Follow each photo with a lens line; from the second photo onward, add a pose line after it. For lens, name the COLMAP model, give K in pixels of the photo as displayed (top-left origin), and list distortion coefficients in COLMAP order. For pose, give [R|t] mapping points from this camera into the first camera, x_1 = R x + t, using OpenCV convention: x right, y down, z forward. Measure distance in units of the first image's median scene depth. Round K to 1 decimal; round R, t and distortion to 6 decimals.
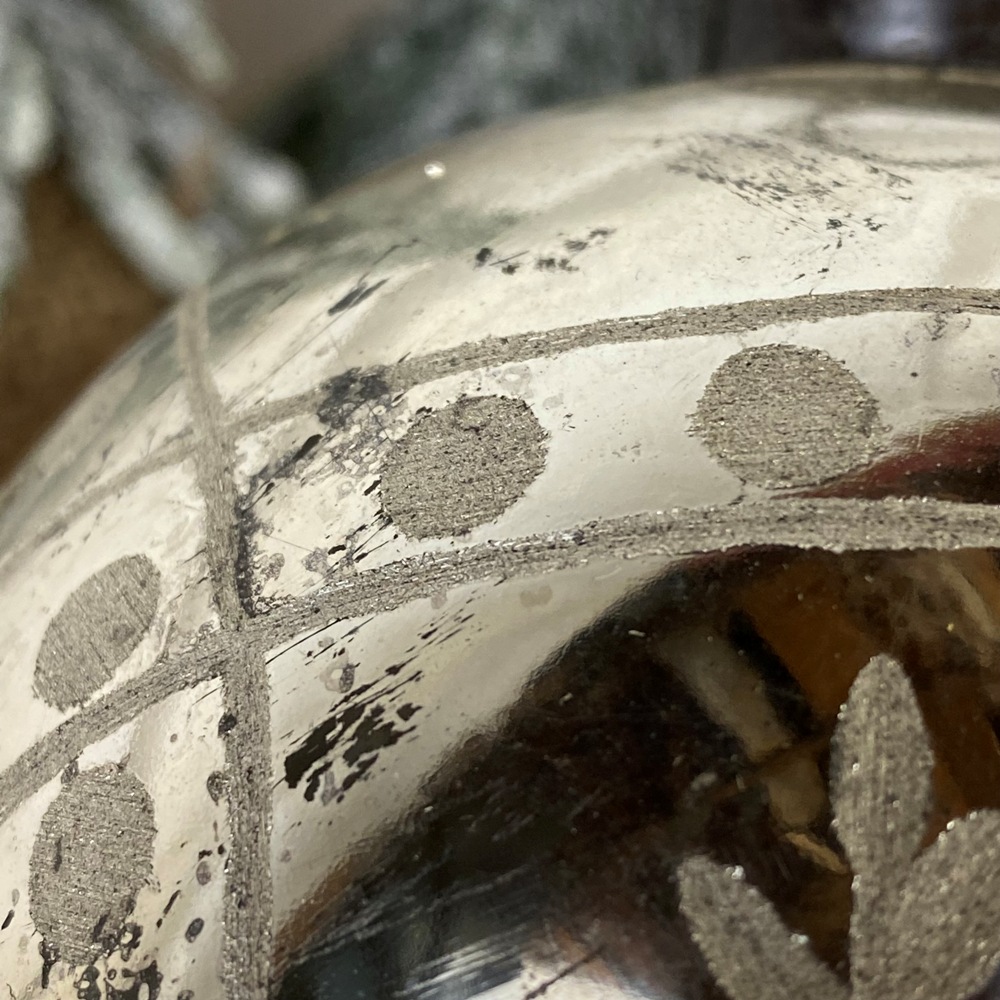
lens RADIAL K [[1891.8, 0, 500.7], [0, 1891.8, 500.1], [0, 0, 1]] dist [0.166735, 0.000000]
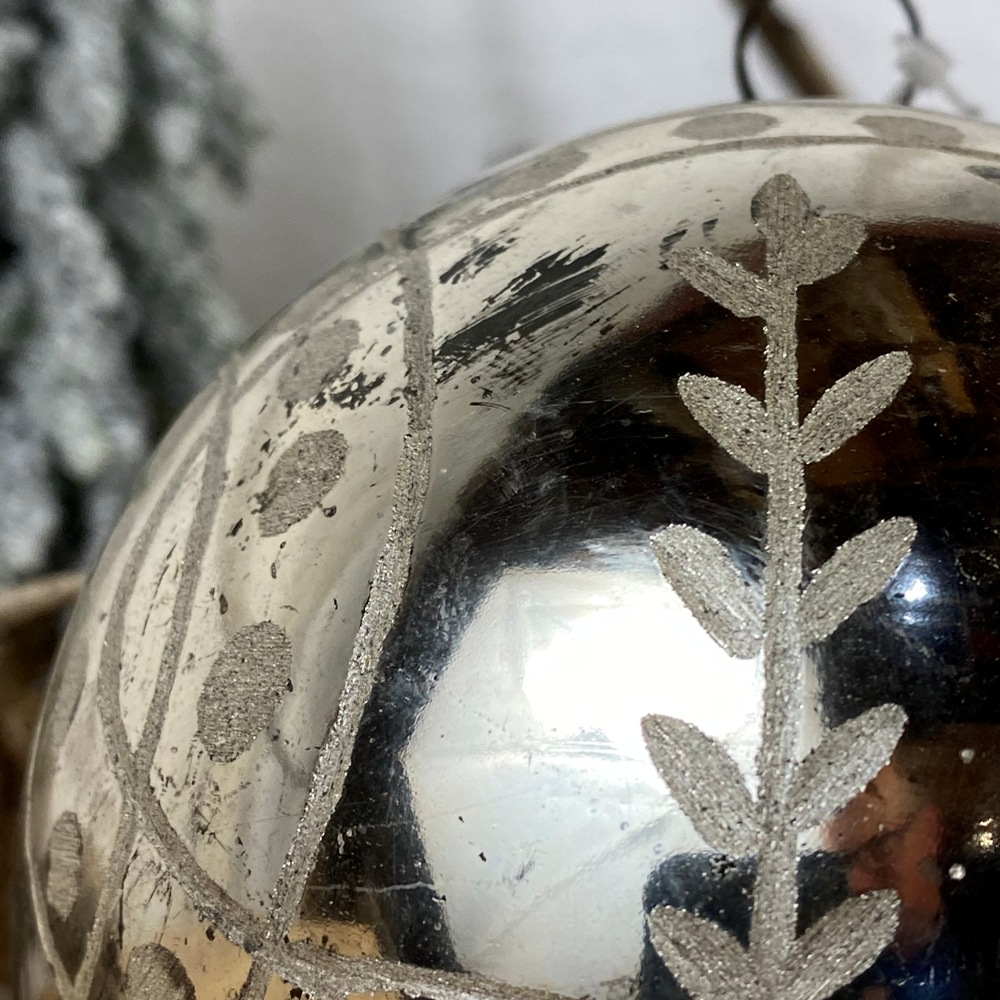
lens RADIAL K [[1891.8, 0, 505.2], [0, 1891.8, 498.3], [0, 0, 1]] dist [0.166735, 0.000000]
pose [[0.999997, 0.000319, 0.002305, -0.058260], [0.000851, 0.871788, -0.489882, 1.149185], [-0.002166, 0.489883, 0.871786, -0.390909]]
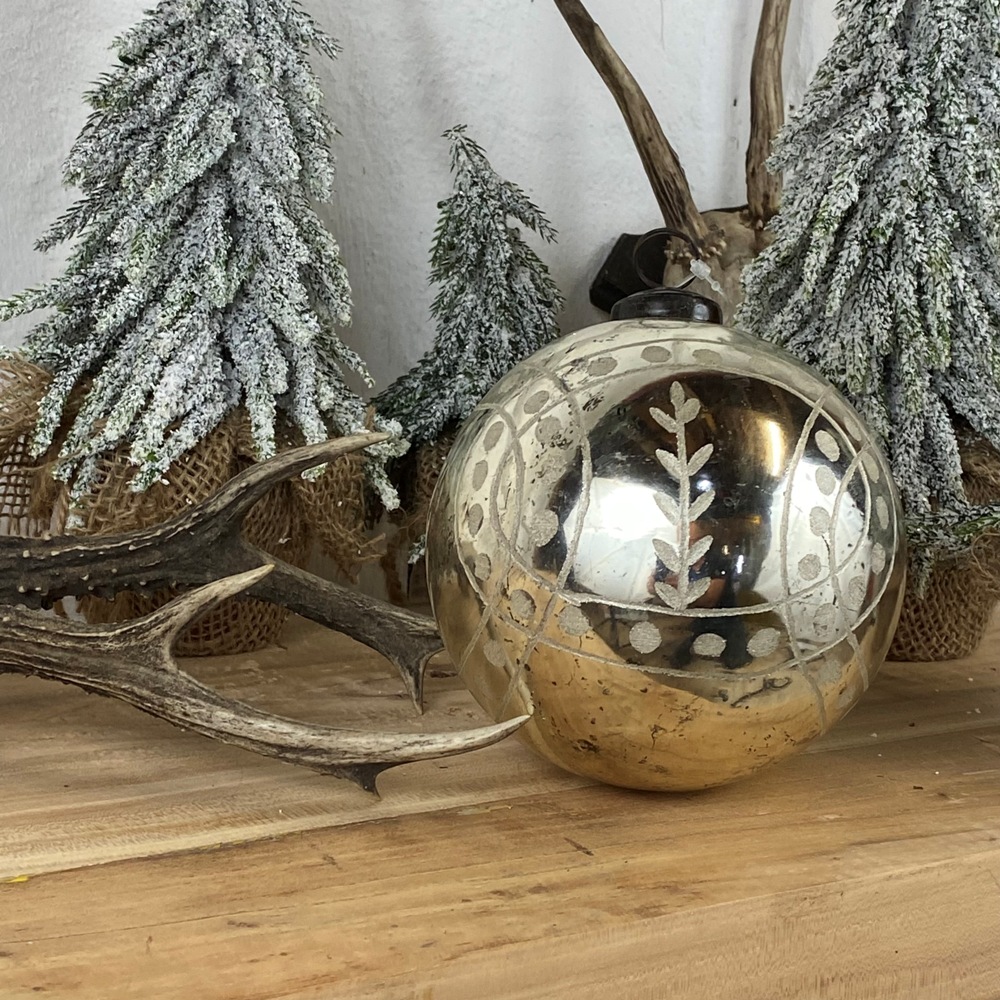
lens RADIAL K [[1891.8, 0, 499.9], [0, 1891.8, 499.1], [0, 0, 1]] dist [0.166735, 0.000000]
pose [[0.982039, -0.023191, 0.187248, -1.534626], [0.073643, 0.960815, -0.267228, 2.046056], [-0.173714, 0.276217, 0.945266, -4.679937]]
